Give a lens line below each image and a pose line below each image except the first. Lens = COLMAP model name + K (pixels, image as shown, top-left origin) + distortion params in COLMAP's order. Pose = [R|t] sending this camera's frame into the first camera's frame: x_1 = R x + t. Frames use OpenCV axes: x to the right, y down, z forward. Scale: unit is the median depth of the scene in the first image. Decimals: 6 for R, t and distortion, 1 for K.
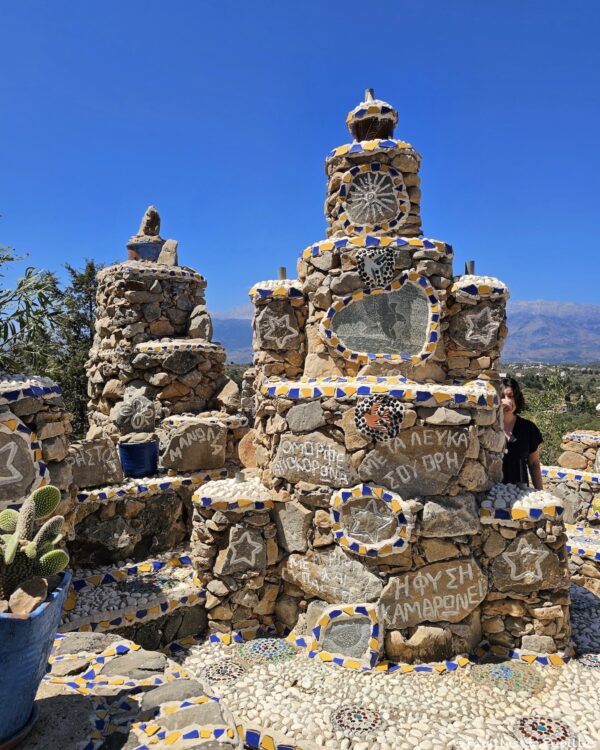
lens RADIAL K [[550.3, 0, 298.3], [0, 550.3, 355.4], [0, 0, 1]] dist [0.071878, -0.039049]
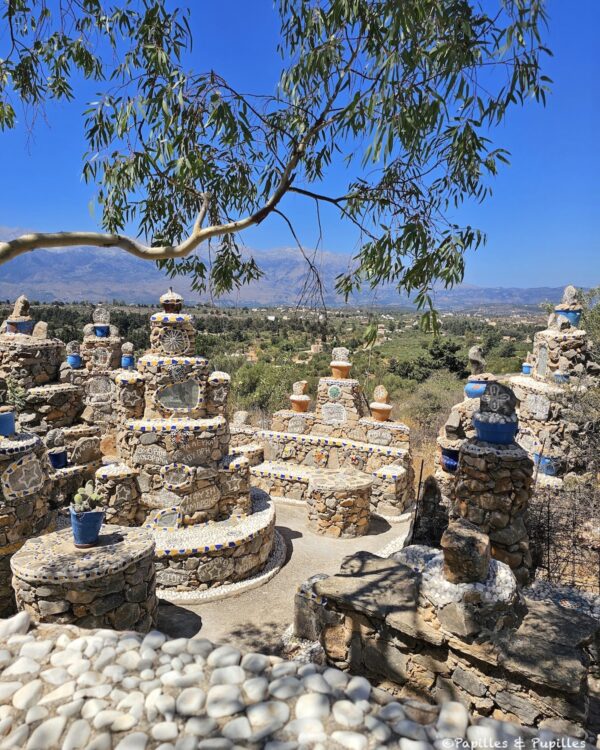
lens RADIAL K [[550.3, 0, 298.9], [0, 550.3, 373.3], [0, 0, 1]] dist [0.071878, -0.039049]
pose [[0.920605, -0.041502, 0.388284, -0.297642], [-0.011572, 0.991000, 0.133361, -0.480612], [-0.390324, -0.127266, 0.911839, -1.375473]]
